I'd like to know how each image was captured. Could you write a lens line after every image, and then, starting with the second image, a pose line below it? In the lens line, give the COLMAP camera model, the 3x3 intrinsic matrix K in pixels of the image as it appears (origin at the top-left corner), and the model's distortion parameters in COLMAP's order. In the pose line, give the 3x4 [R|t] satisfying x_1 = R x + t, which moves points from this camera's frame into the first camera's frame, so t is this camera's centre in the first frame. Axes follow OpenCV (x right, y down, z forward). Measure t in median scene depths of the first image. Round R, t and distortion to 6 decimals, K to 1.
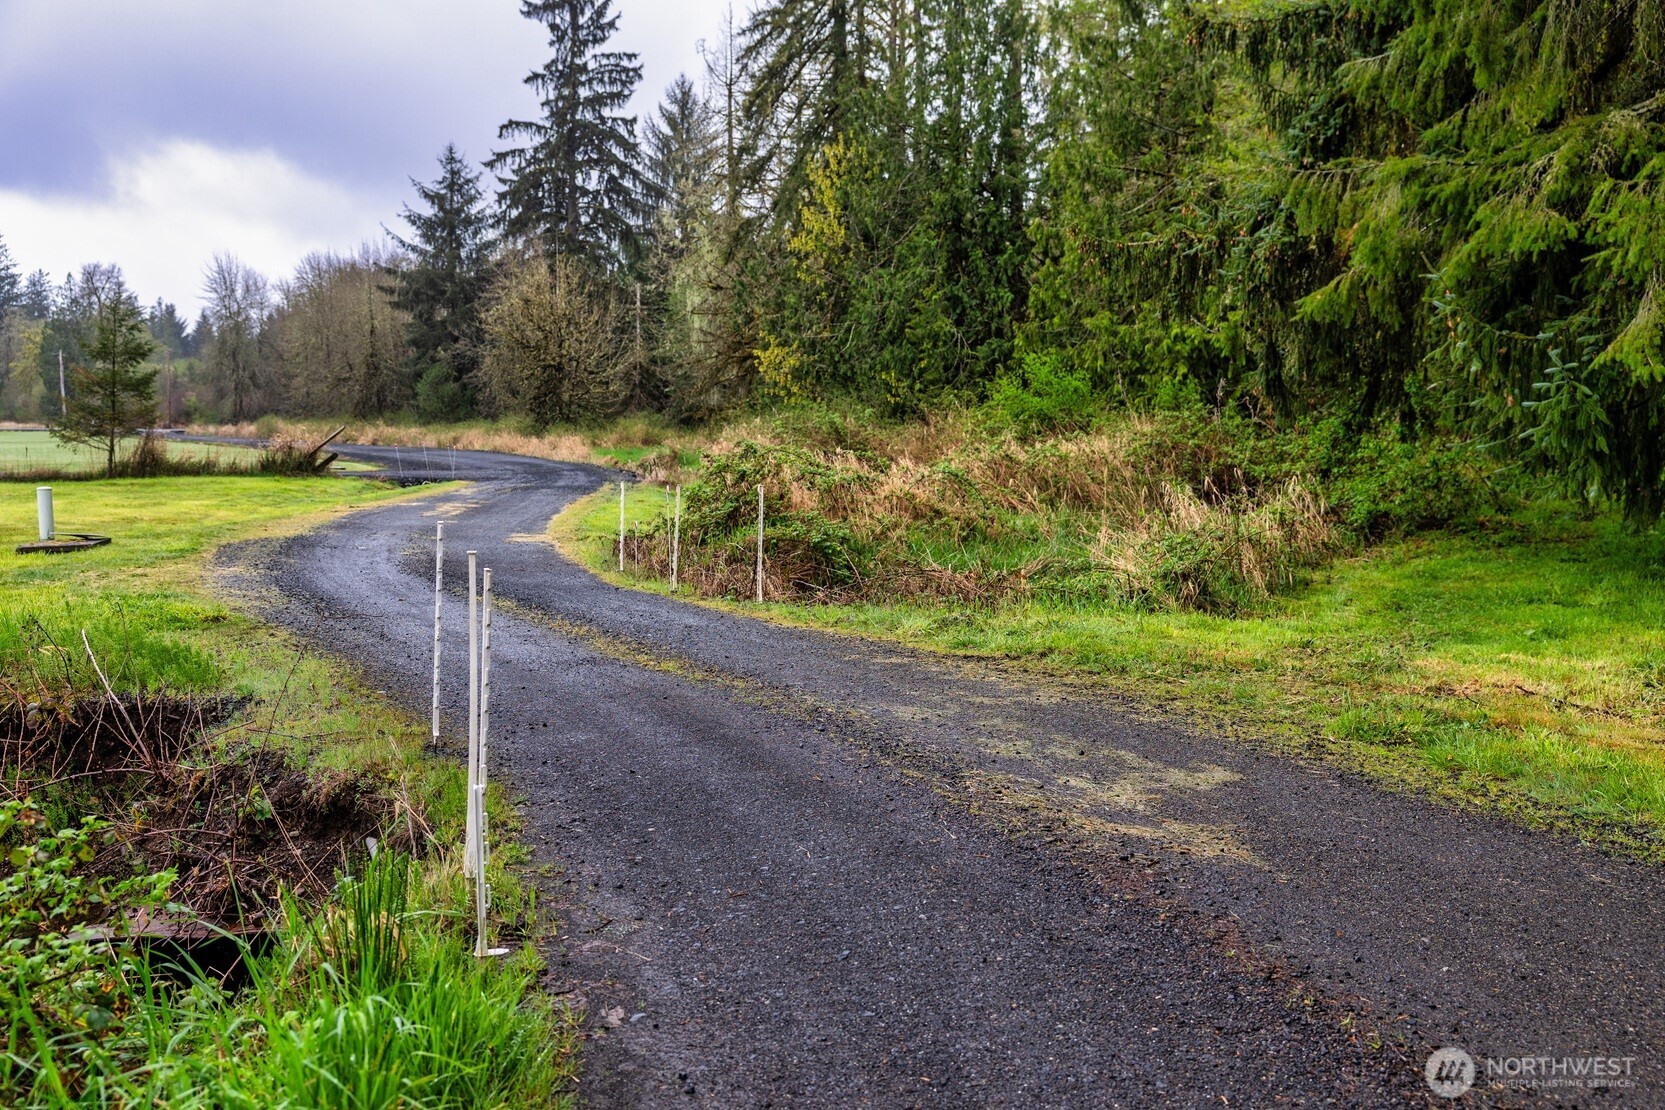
lens RADIAL K [[1588.8, 0, 835.4], [0, 1588.8, 553.8], [0, 0, 1]] dist [0.016556, 0.000000]
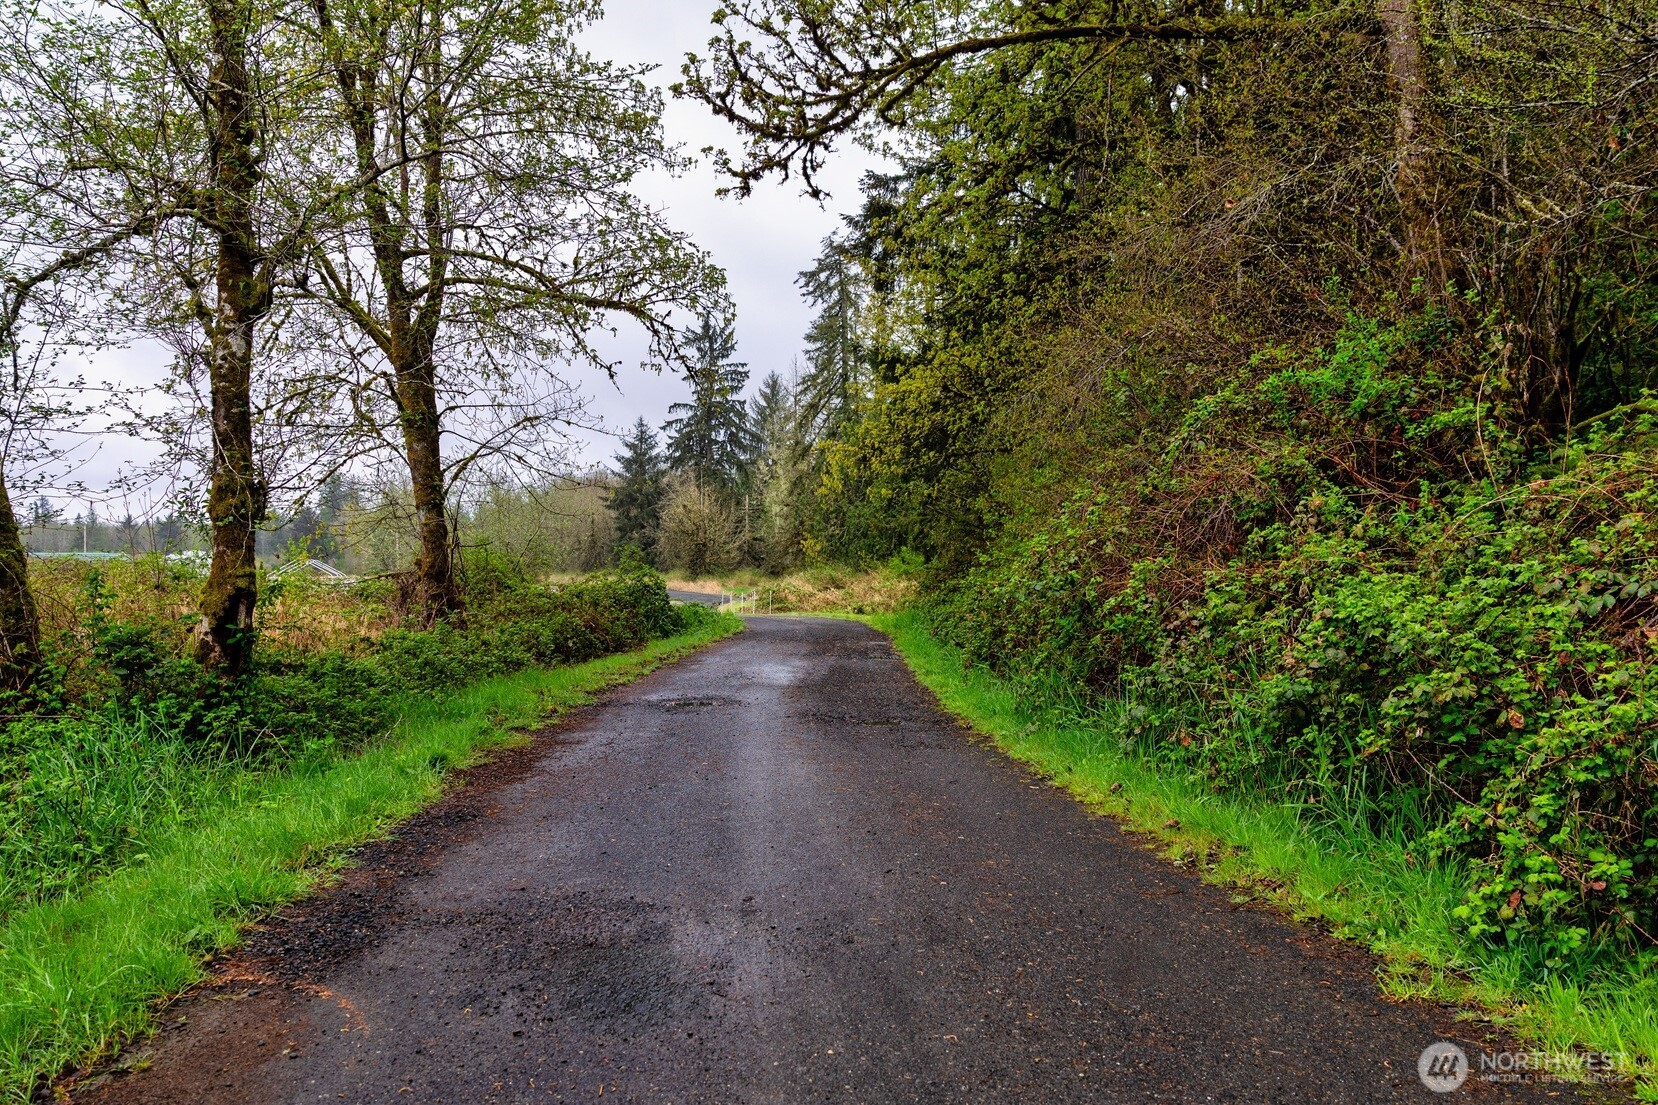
lens RADIAL K [[1151.0, 0, 827.3], [0, 1151.0, 553.8], [0, 0, 1]] dist [0.000628, -0.001761]
pose [[0.998600, -0.008198, -0.052258, 0.029205], [0.003132, 0.995347, -0.096299, 0.017146], [0.052804, 0.096001, 0.993980, -0.239498]]
